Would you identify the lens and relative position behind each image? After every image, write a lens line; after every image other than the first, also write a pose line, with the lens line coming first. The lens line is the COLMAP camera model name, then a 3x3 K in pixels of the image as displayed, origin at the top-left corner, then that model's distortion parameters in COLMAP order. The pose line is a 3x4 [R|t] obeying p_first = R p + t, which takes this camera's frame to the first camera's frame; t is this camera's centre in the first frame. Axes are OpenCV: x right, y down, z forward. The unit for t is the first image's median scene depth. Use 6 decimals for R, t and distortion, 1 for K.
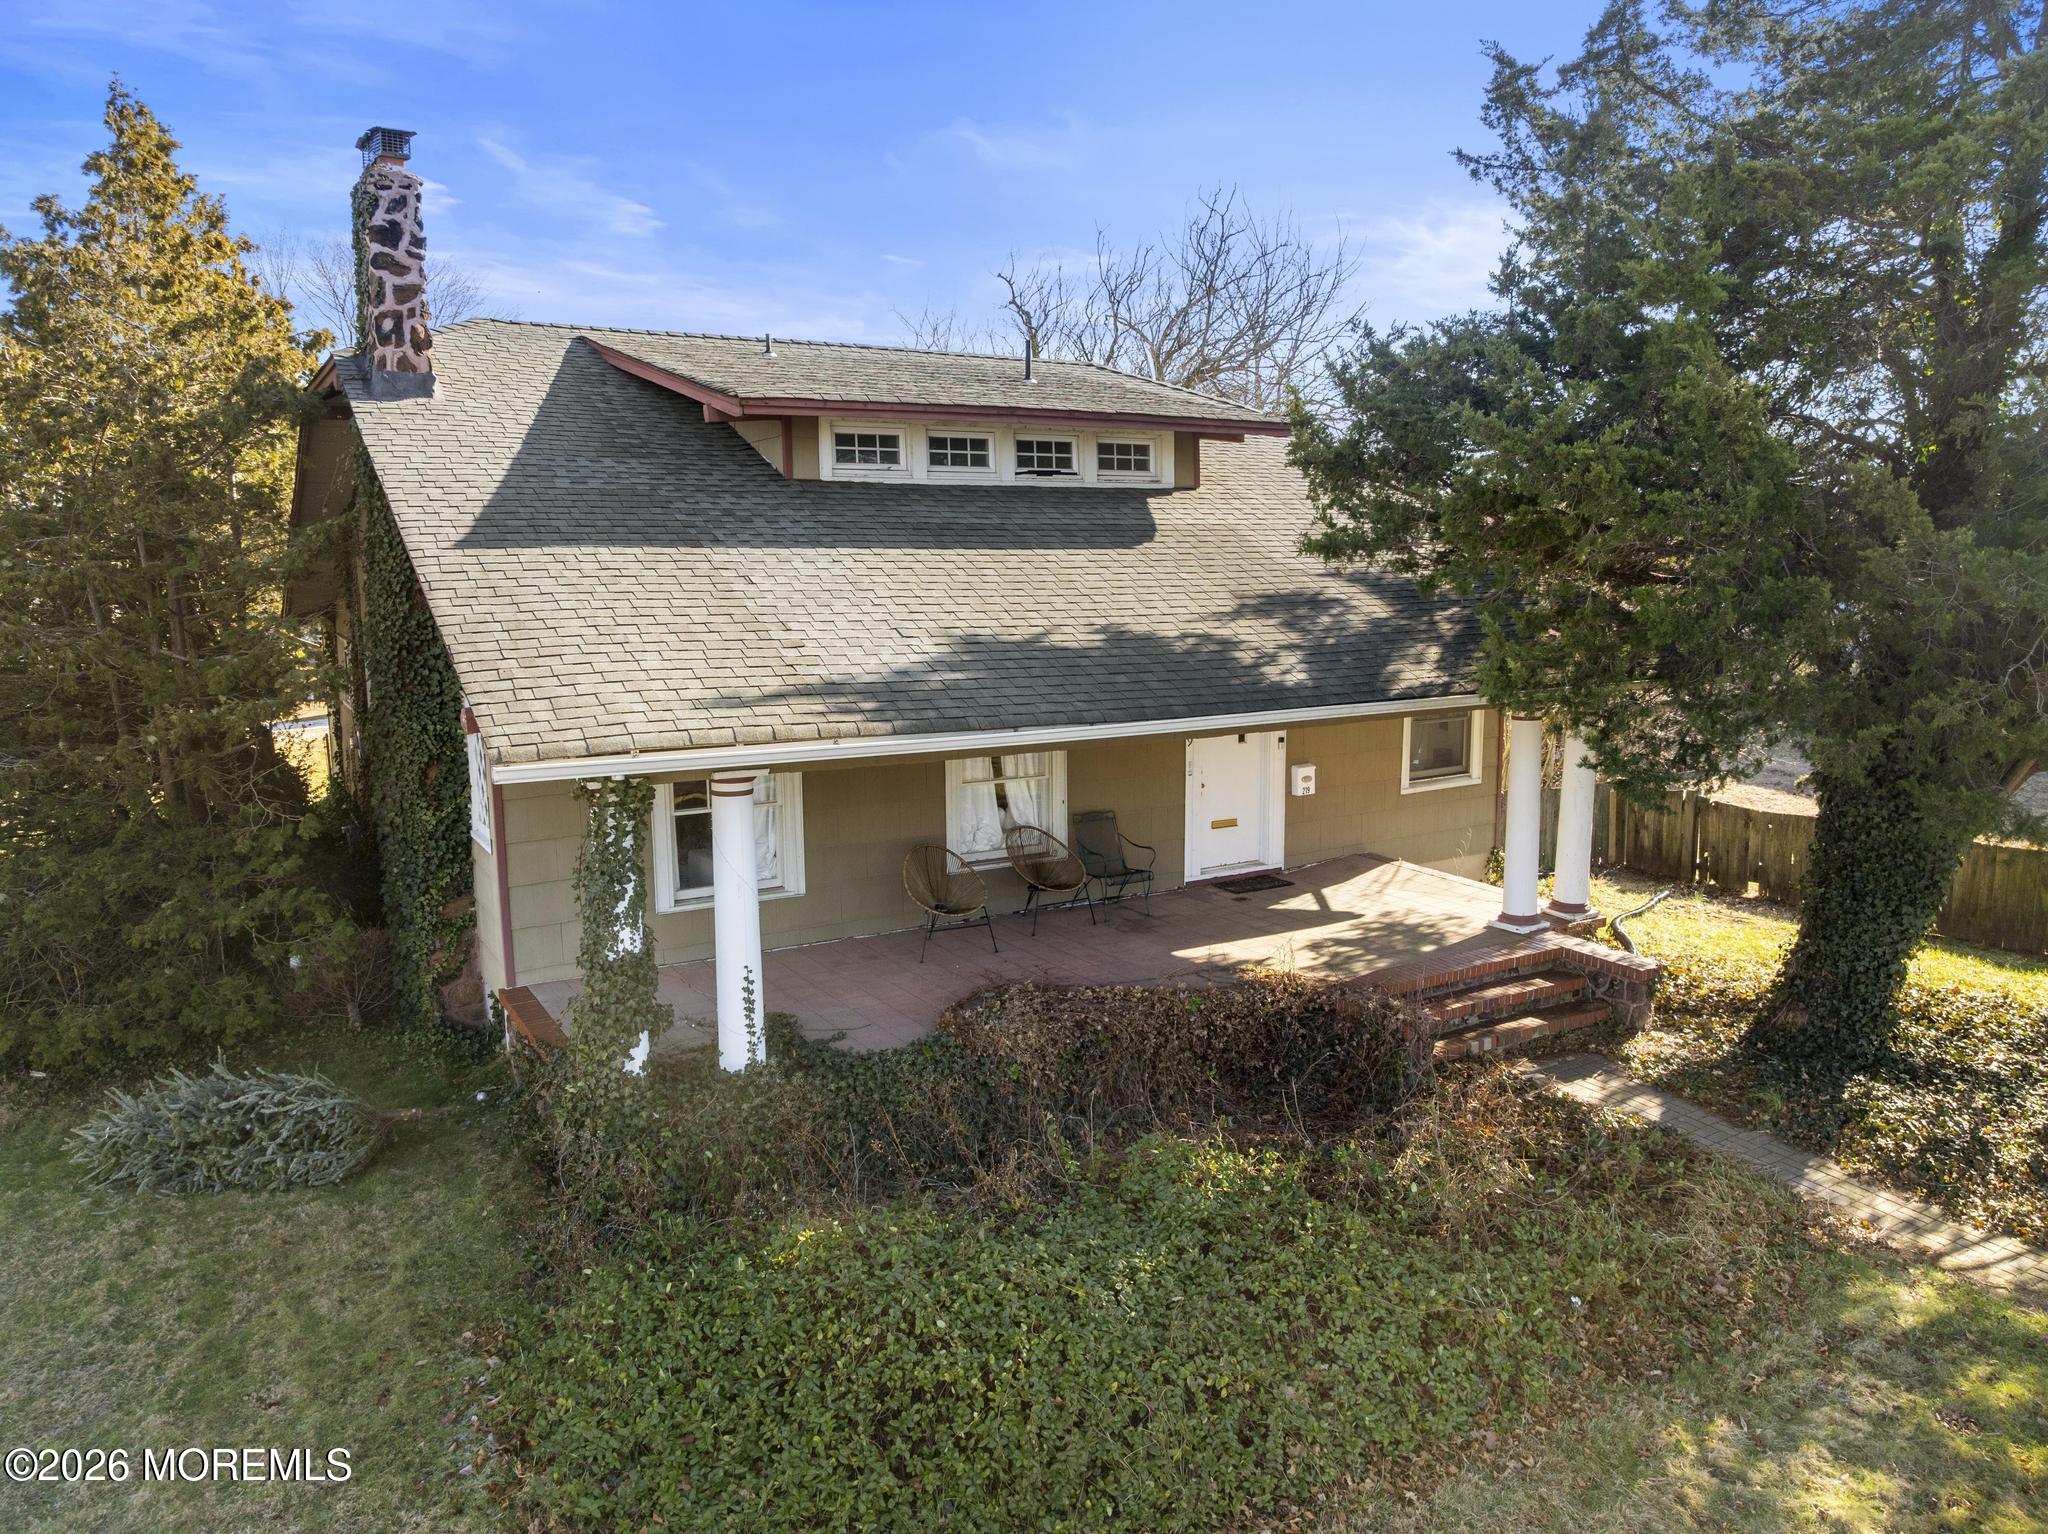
lens RADIAL K [[1446.5, 0, 1024.0], [0, 1446.5, 767.0], [0, 0, 1]] dist [-0.051776, 0.000772]
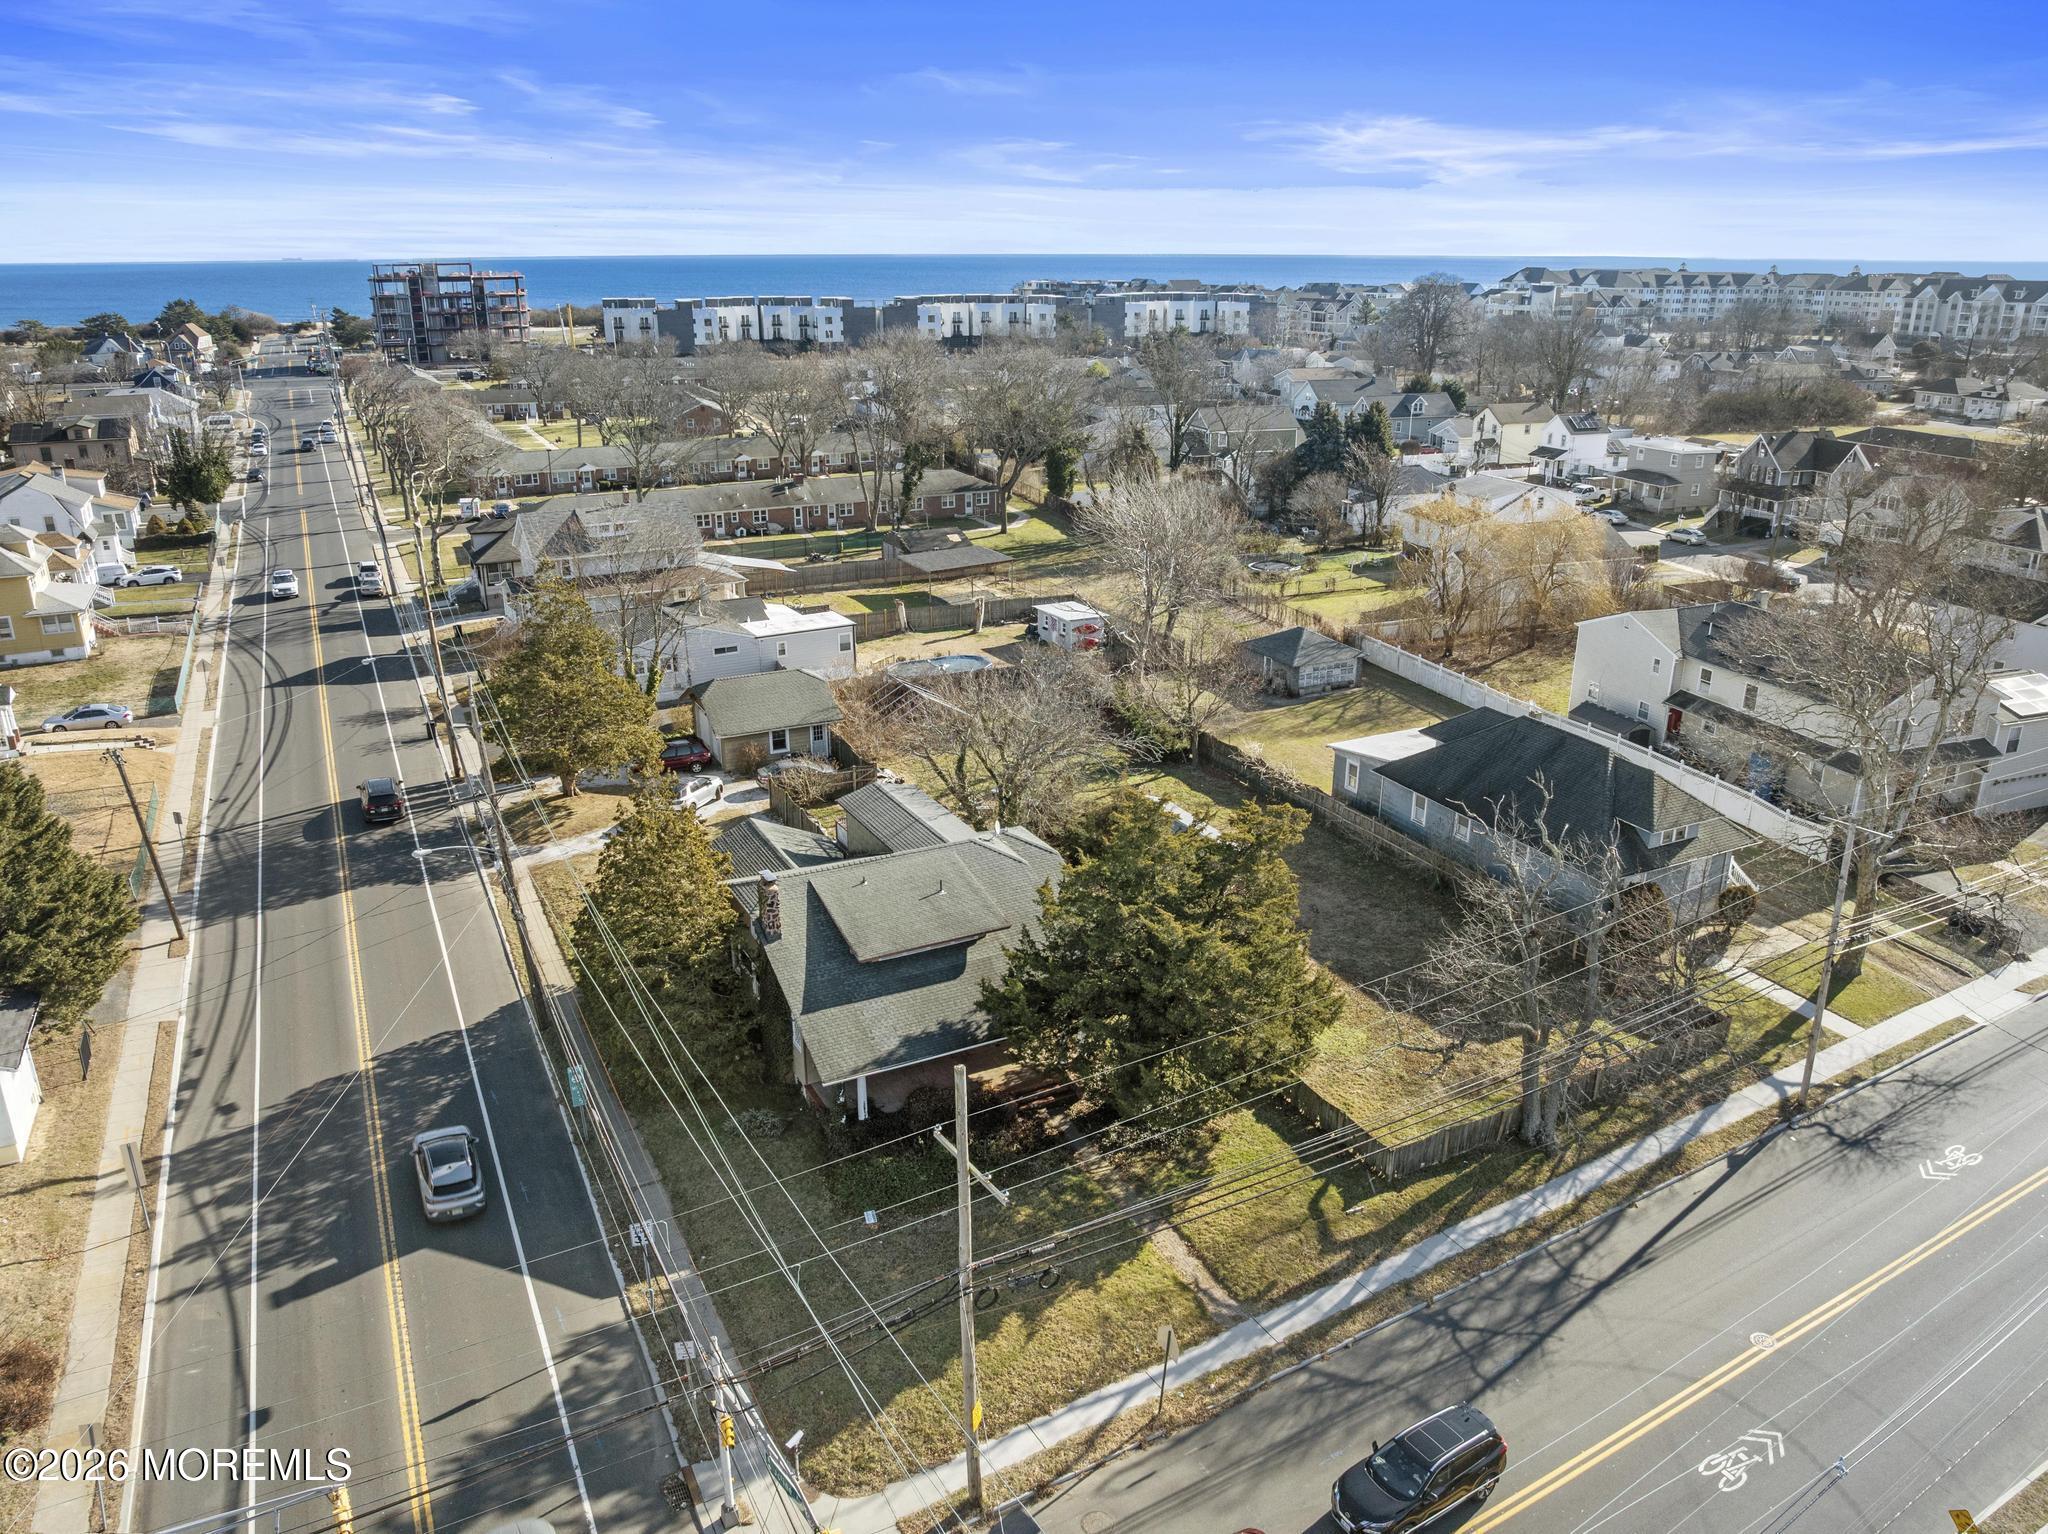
lens RADIAL K [[1450.8, 0, 984.7], [0, 1450.8, 717.8], [0, 0, 1]] dist [-0.035058, -0.001387]
pose [[0.996769, 0.013856, -0.079117, 0.516776], [-0.001990, 0.988966, 0.148131, -1.650980], [0.080297, -0.147495, 0.985798, -3.195124]]
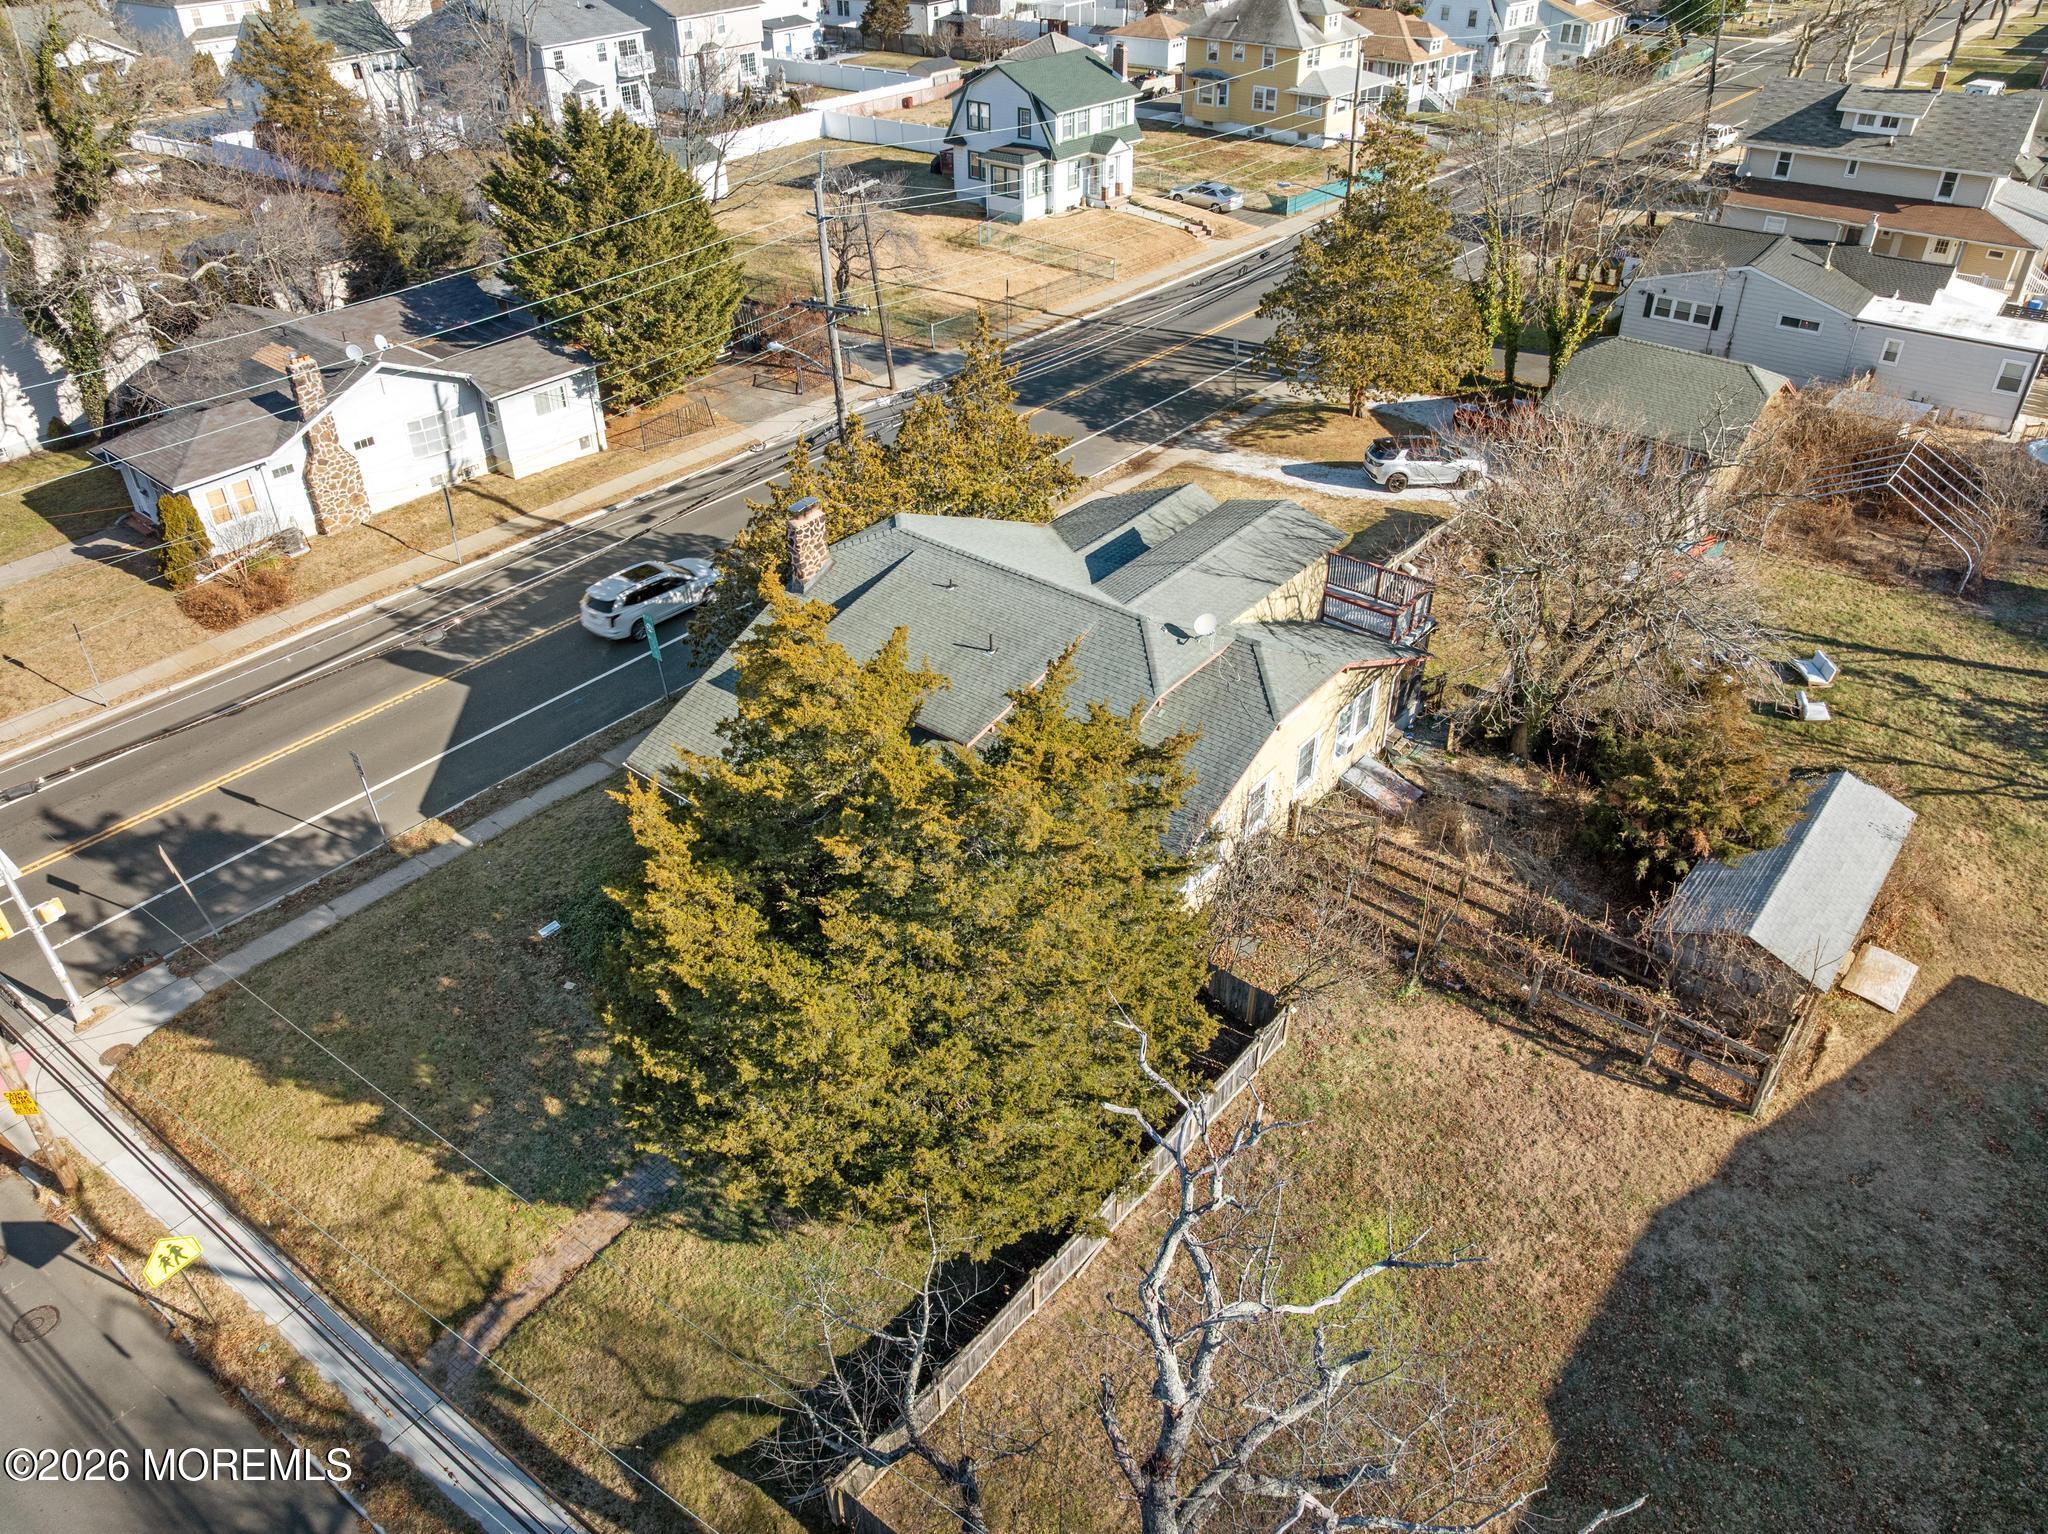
lens RADIAL K [[1448.3, 0, 1016.8], [0, 1448.3, 735.9], [0, 0, 1]] dist [-0.066216, 0.043934]
pose [[0.348367, 0.515482, -0.782891, 2.465581], [-0.142064, 0.854598, 0.499480, -1.733388], [0.926530, -0.062782, 0.370945, 0.323016]]
